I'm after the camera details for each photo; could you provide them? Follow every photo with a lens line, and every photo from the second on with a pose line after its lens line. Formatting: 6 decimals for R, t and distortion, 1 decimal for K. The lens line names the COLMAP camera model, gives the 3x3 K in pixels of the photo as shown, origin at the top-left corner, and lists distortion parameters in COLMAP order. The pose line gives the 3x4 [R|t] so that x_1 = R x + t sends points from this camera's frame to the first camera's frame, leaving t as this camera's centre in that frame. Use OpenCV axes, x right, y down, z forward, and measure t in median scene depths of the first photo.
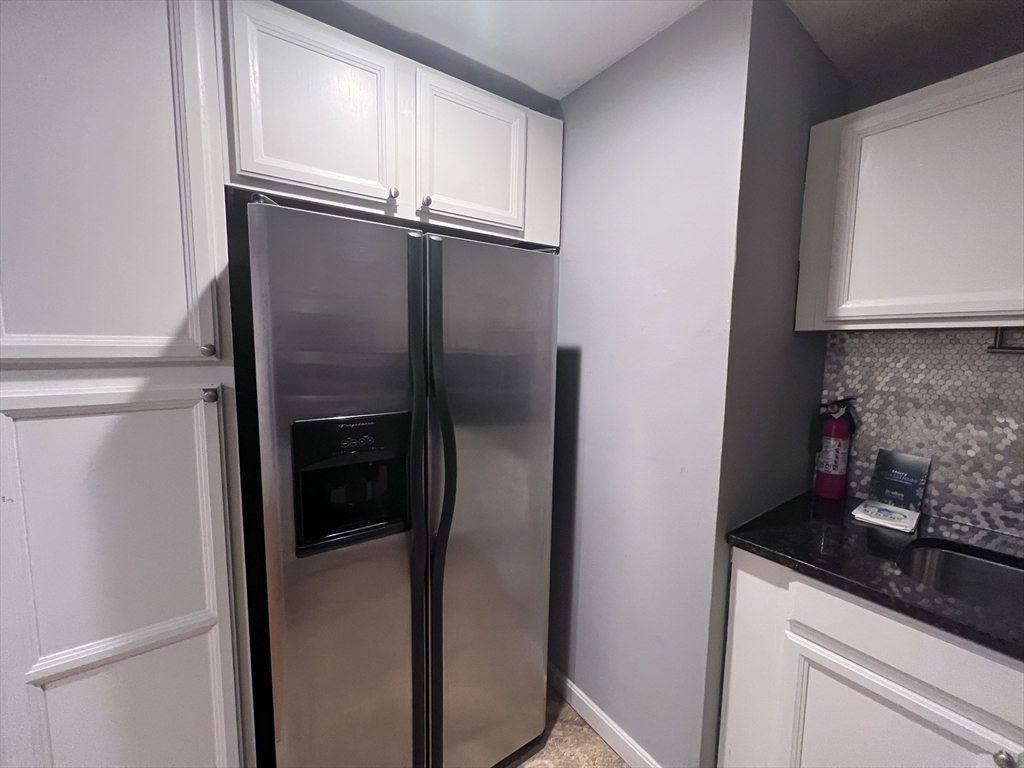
lens RADIAL K [[408.1, 0, 509.5], [0, 408.1, 384.3], [0, 0, 1]] dist [-0.002516, 0.000281]
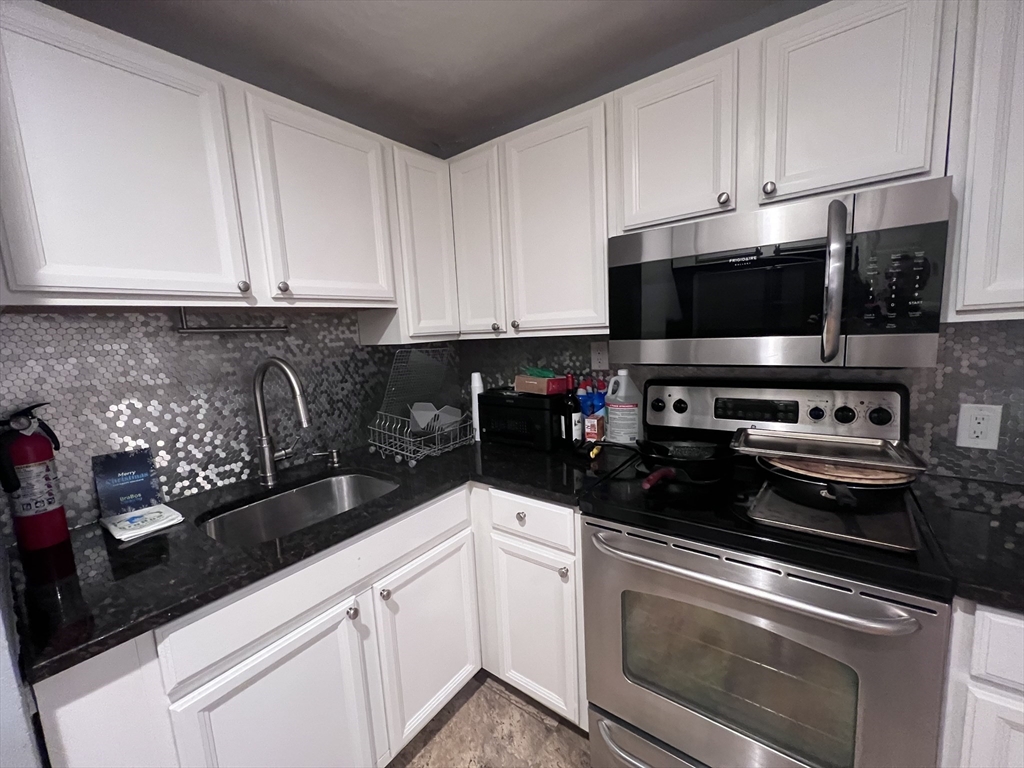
lens RADIAL K [[408.1, 0, 514.1], [0, 408.1, 384.7], [0, 0, 1]] dist [-0.002516, 0.000281]
pose [[-0.283628, -0.126018, 0.950618, -0.107333], [0.142971, 0.974690, 0.171866, -0.003204], [-0.948217, 0.184657, -0.258432, 0.423325]]
